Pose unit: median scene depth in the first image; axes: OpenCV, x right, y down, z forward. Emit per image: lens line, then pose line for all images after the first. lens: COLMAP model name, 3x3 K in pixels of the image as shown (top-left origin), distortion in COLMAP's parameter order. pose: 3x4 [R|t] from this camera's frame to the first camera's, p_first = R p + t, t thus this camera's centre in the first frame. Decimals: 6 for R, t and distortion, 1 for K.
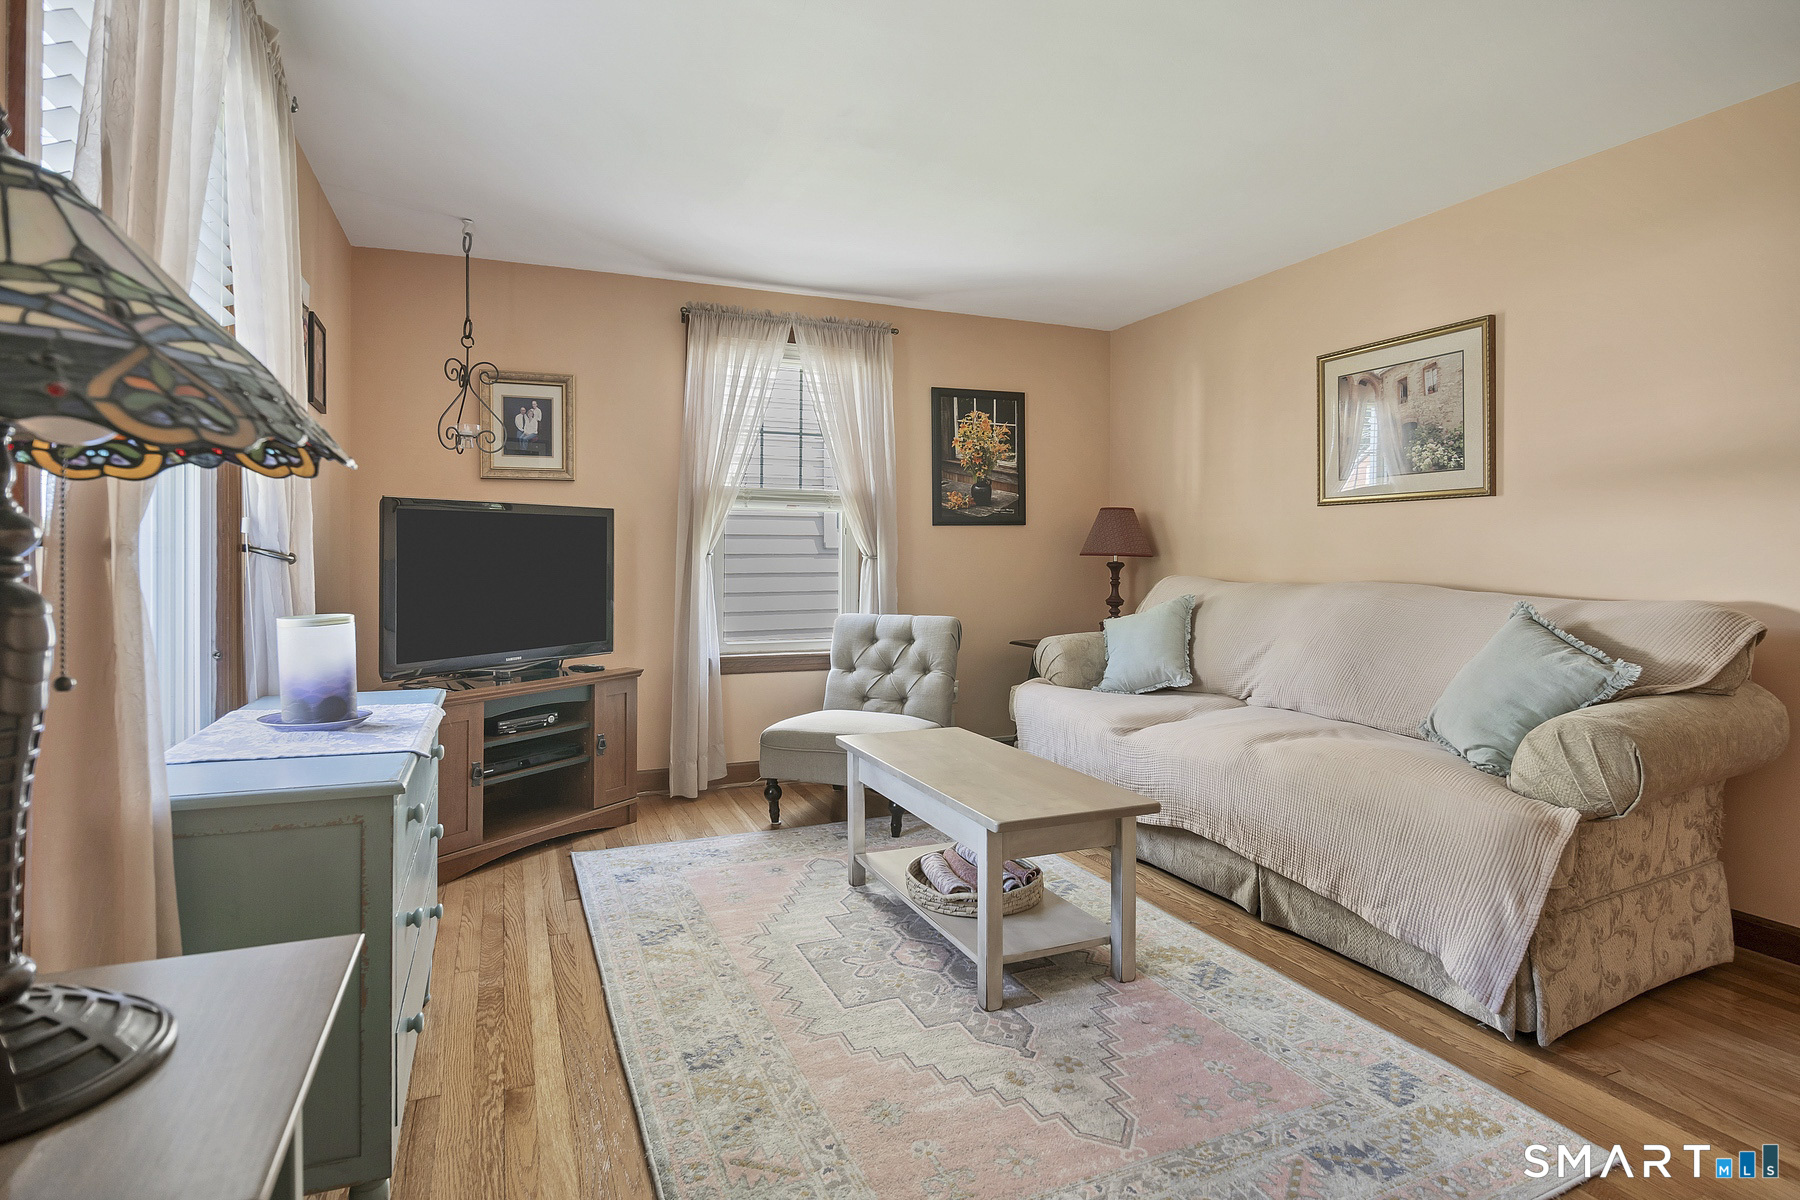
lens RADIAL K [[910.5, 0, 883.4], [0, 910.5, 533.0], [0, 0, 1]] dist [0.002857, -0.010586]
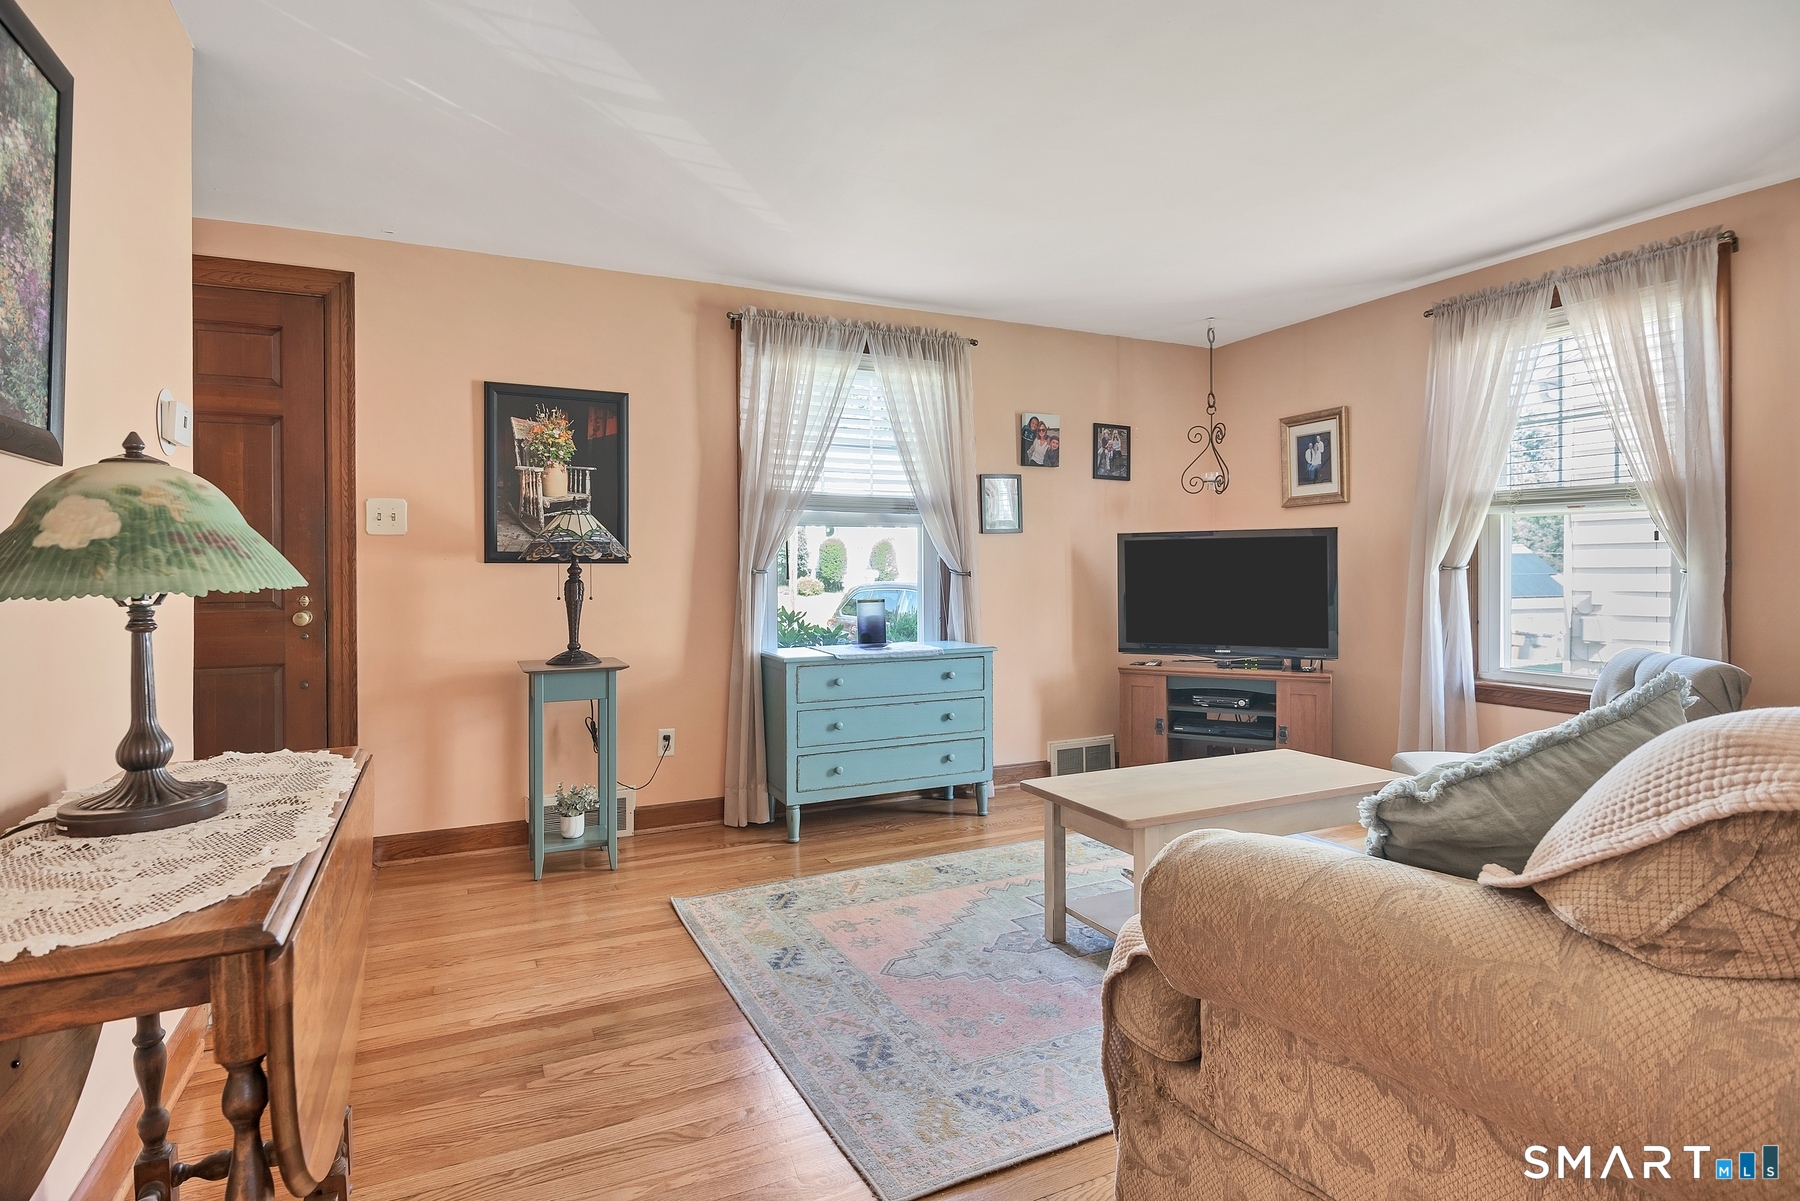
lens RADIAL K [[910.5, 0, 883.4], [0, 910.5, 533.5], [0, 0, 1]] dist [0.002857, -0.010586]
pose [[0.053888, -0.042508, -0.997642, 0.734494], [0.027900, 0.998768, -0.041049, 0.009970], [0.998157, -0.025622, 0.055008, 0.390032]]
